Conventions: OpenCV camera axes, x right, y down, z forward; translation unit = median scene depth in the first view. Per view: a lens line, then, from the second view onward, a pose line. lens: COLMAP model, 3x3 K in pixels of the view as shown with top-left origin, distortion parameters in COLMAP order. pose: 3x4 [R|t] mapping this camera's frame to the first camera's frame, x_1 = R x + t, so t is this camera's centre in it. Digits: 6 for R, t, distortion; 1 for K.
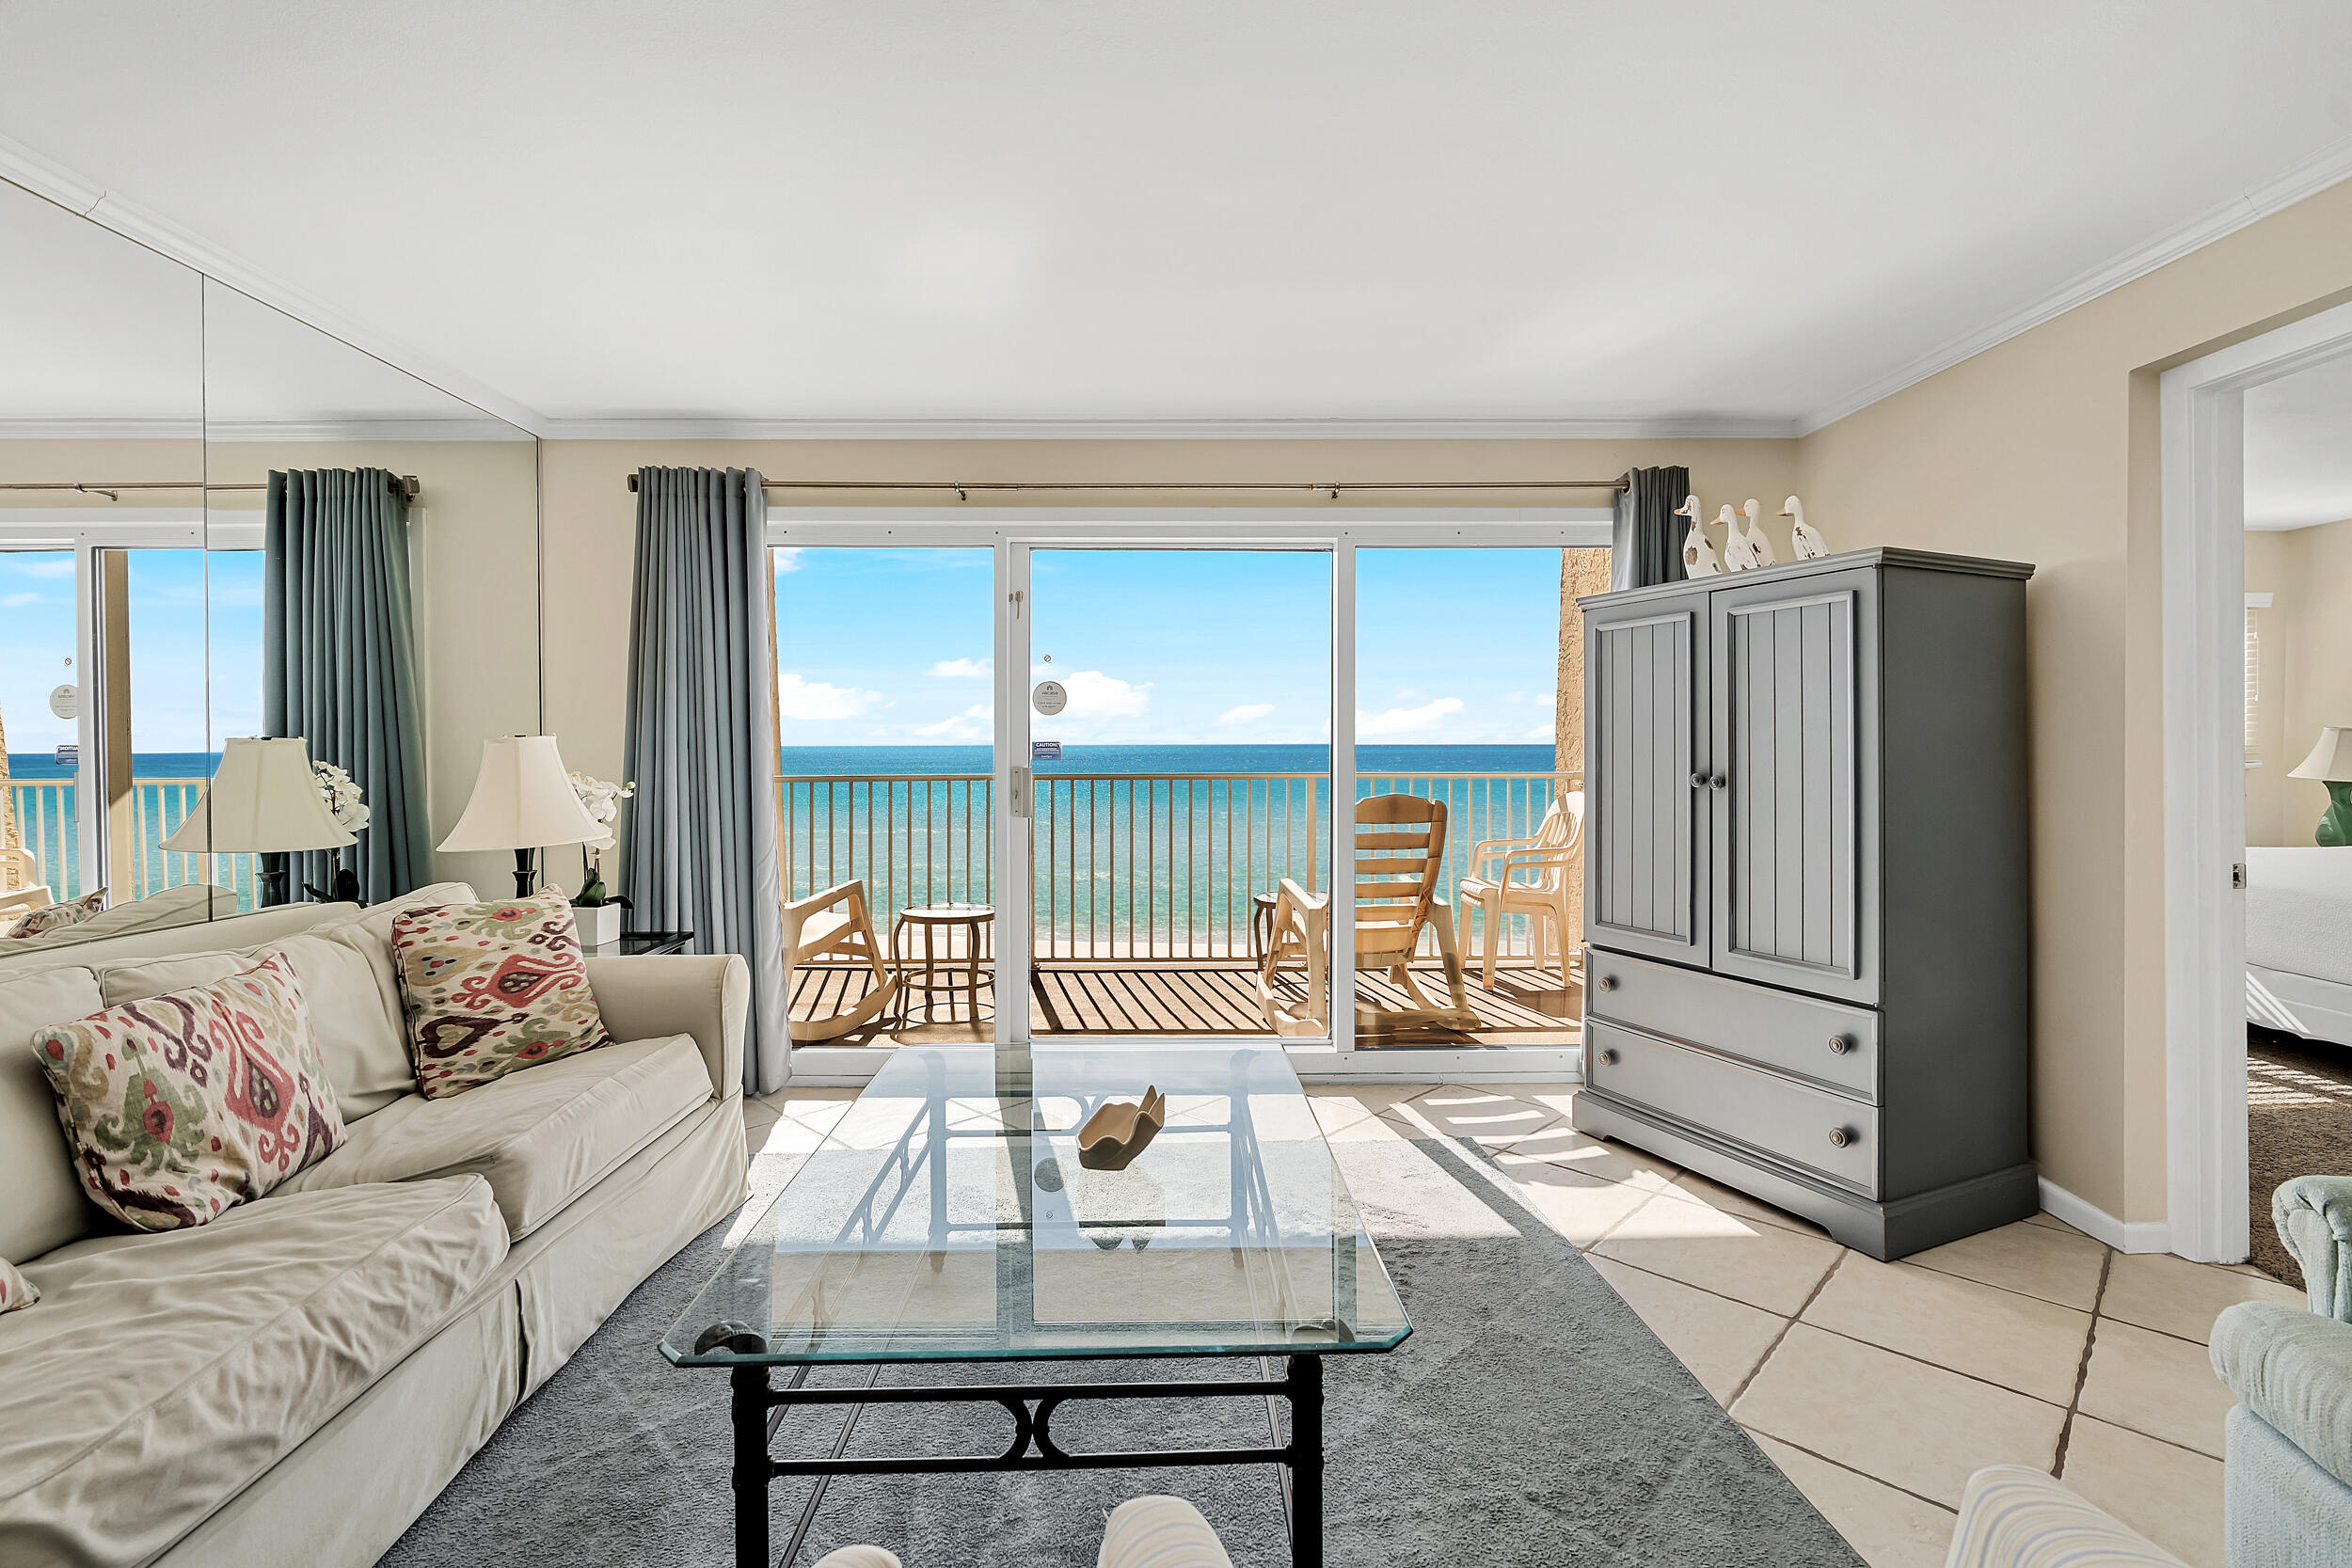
lens RADIAL K [[1068.9, 0, 1190.5], [0, 1068.9, 766.0], [0, 0, 1]] dist [-0.009532, 0.002386]
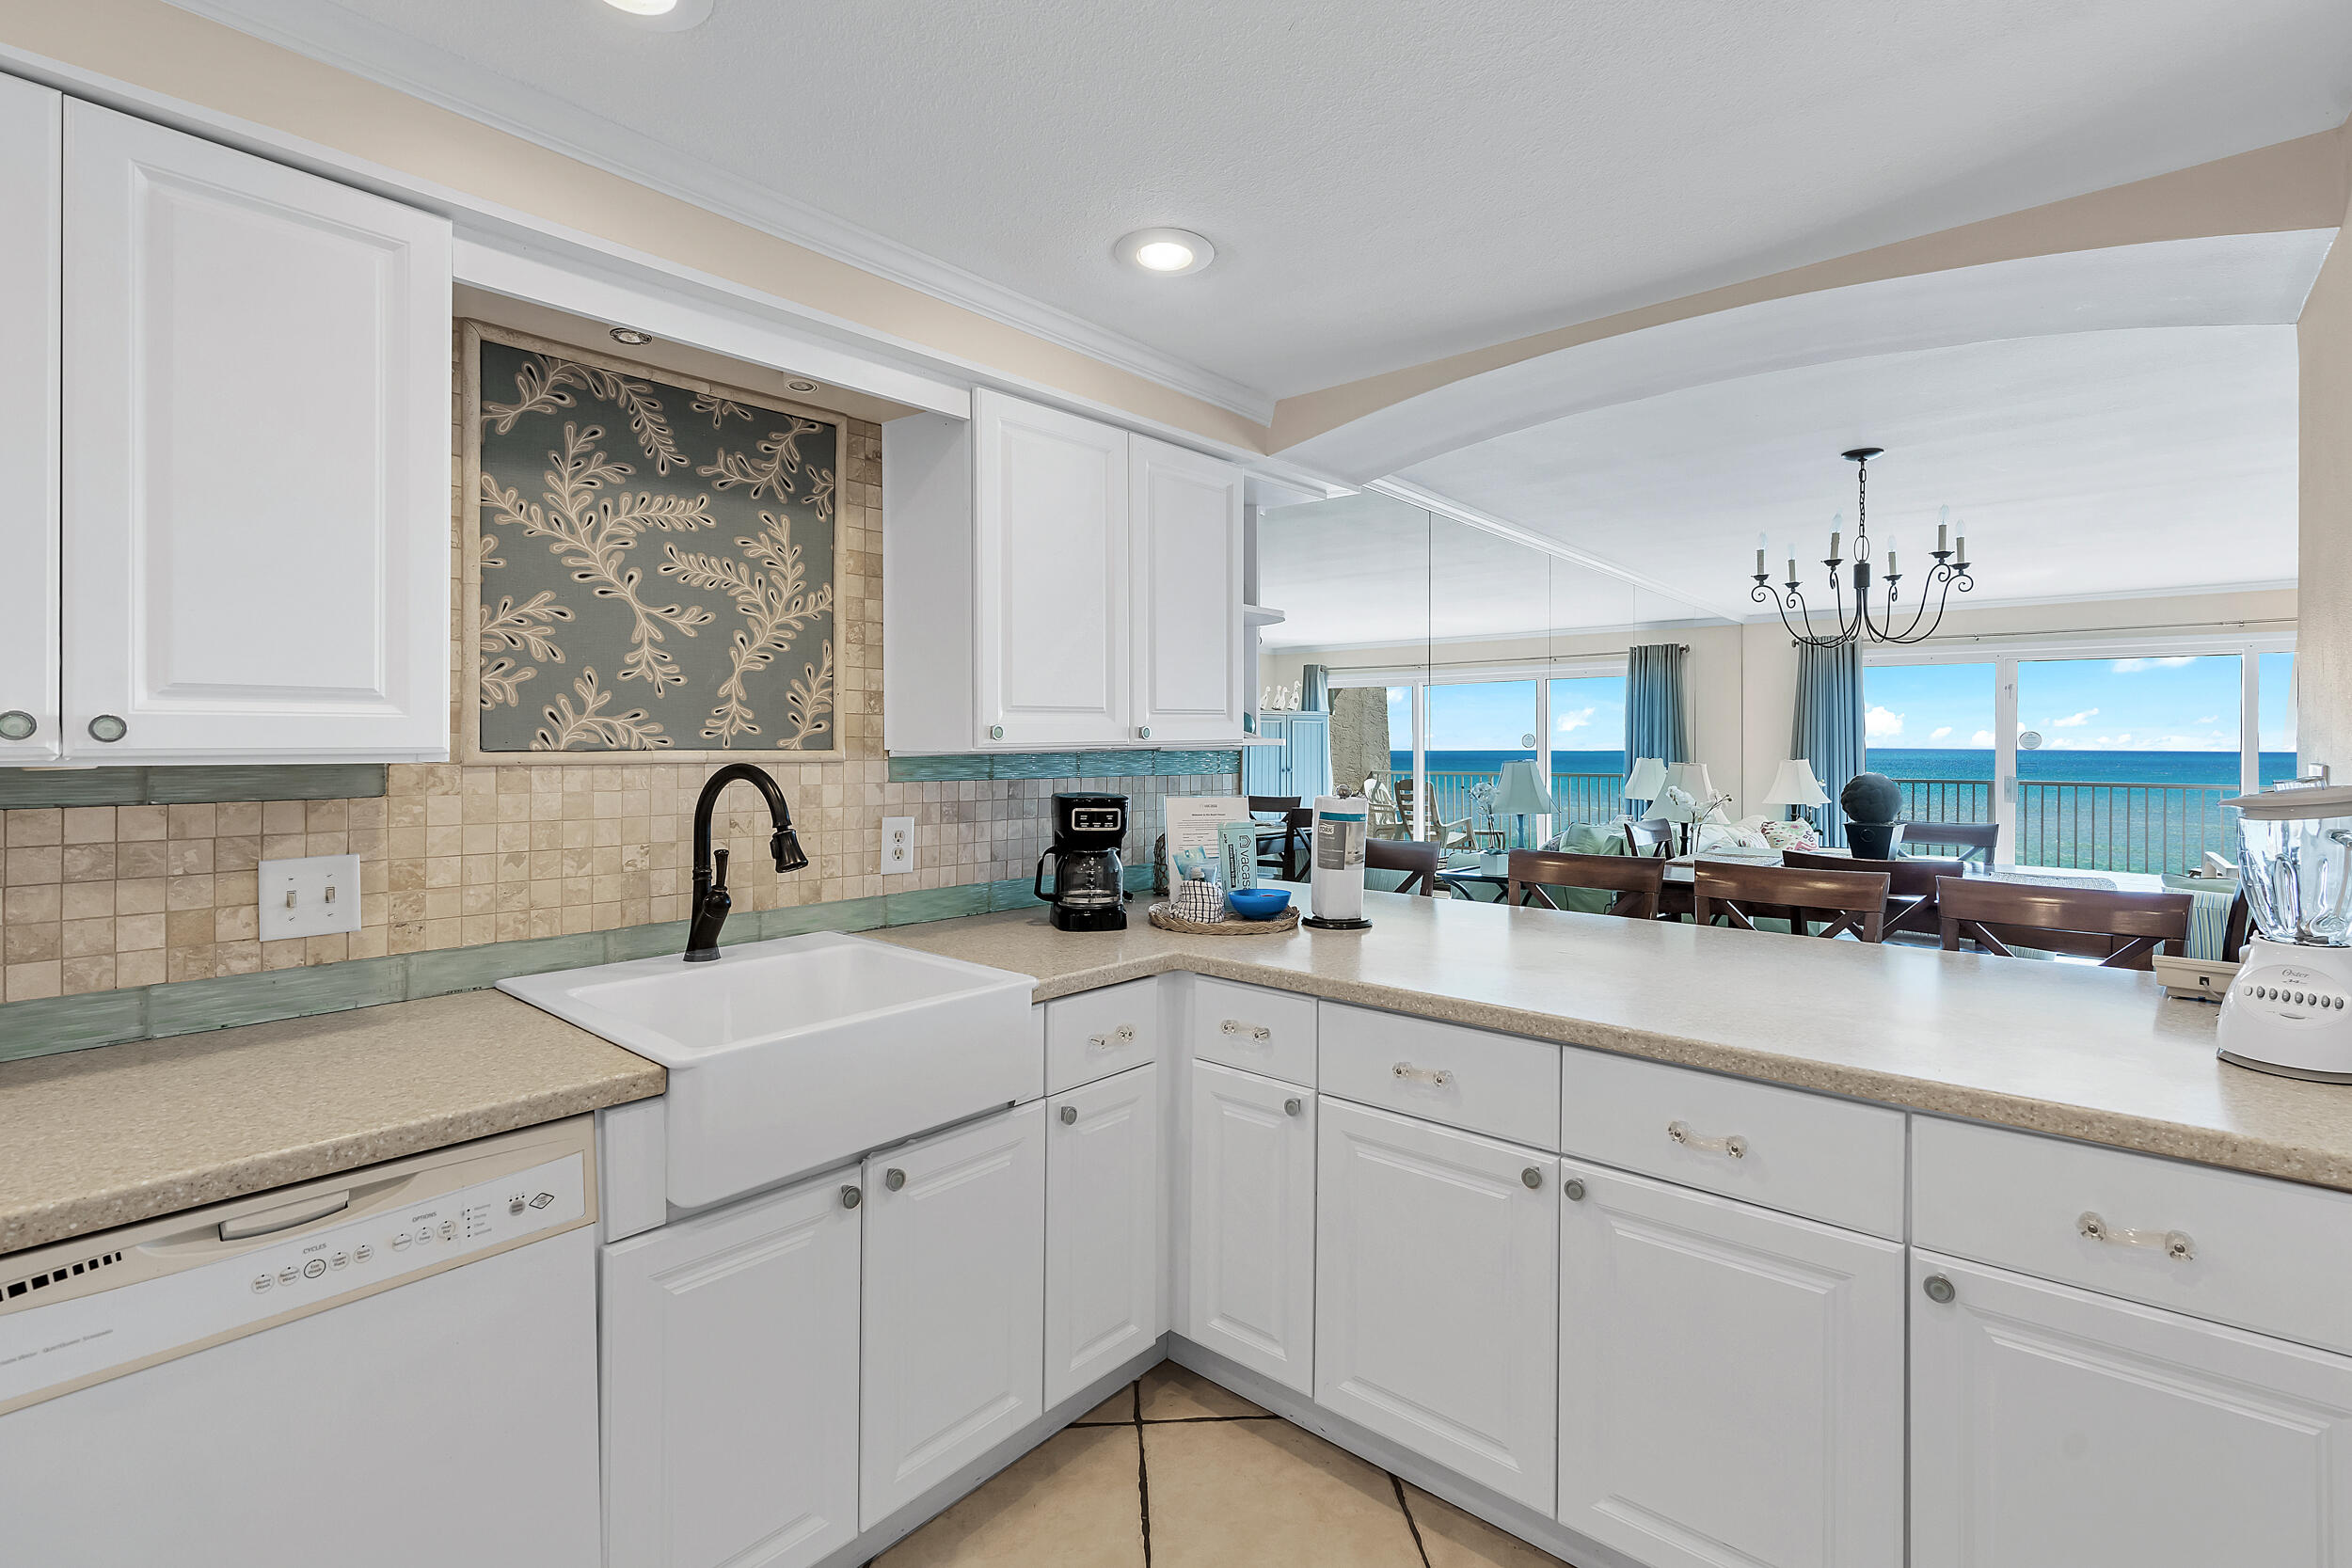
lens RADIAL K [[1068.9, 0, 1169.1], [0, 1068.9, 742.8], [0, 0, 1]] dist [-0.009532, 0.002386]
pose [[0.736171, 0.005670, -0.676772, 0.024147], [-0.020181, 0.999704, -0.013577, -0.003249], [0.676495, 0.023653, 0.736068, -1.713669]]
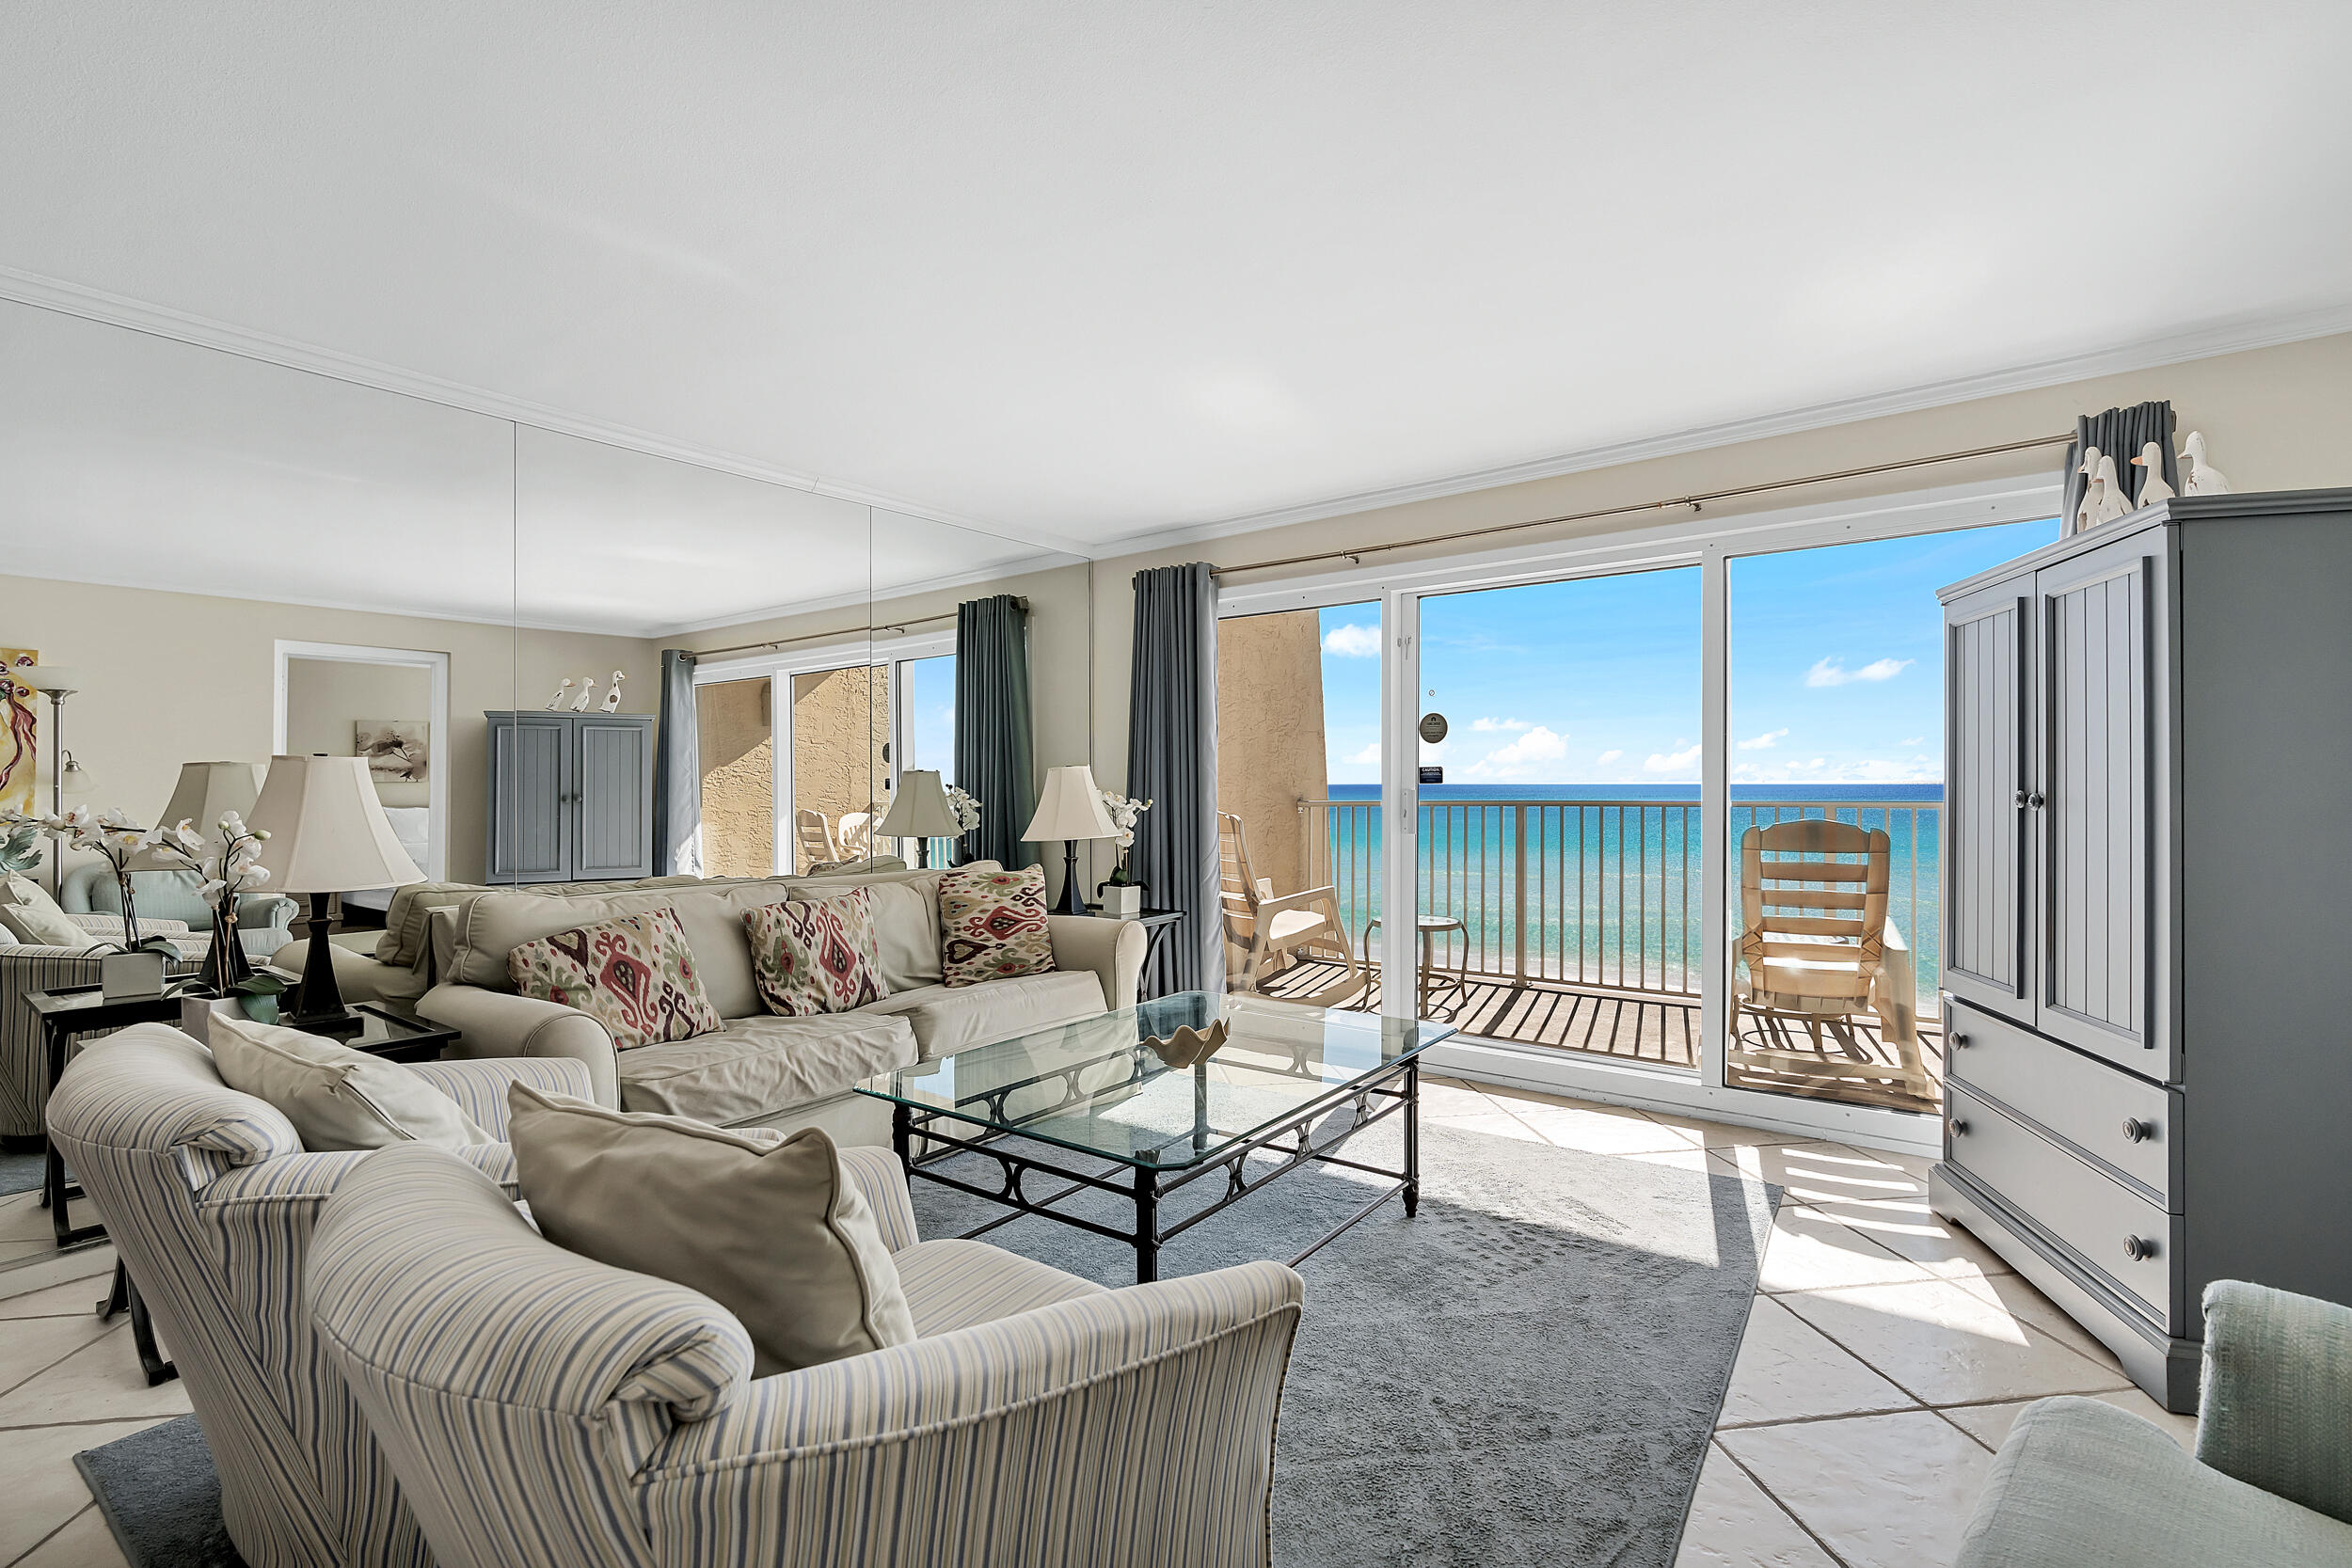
lens RADIAL K [[1068.9, 0, 1182.5], [0, 1068.9, 787.0], [0, 0, 1]] dist [-0.009532, 0.002386]
pose [[0.786109, -0.001952, -0.618084, 0.431590], [-0.006043, 0.999923, -0.010844, 0.015092], [0.618058, 0.012259, 0.786037, -0.052677]]
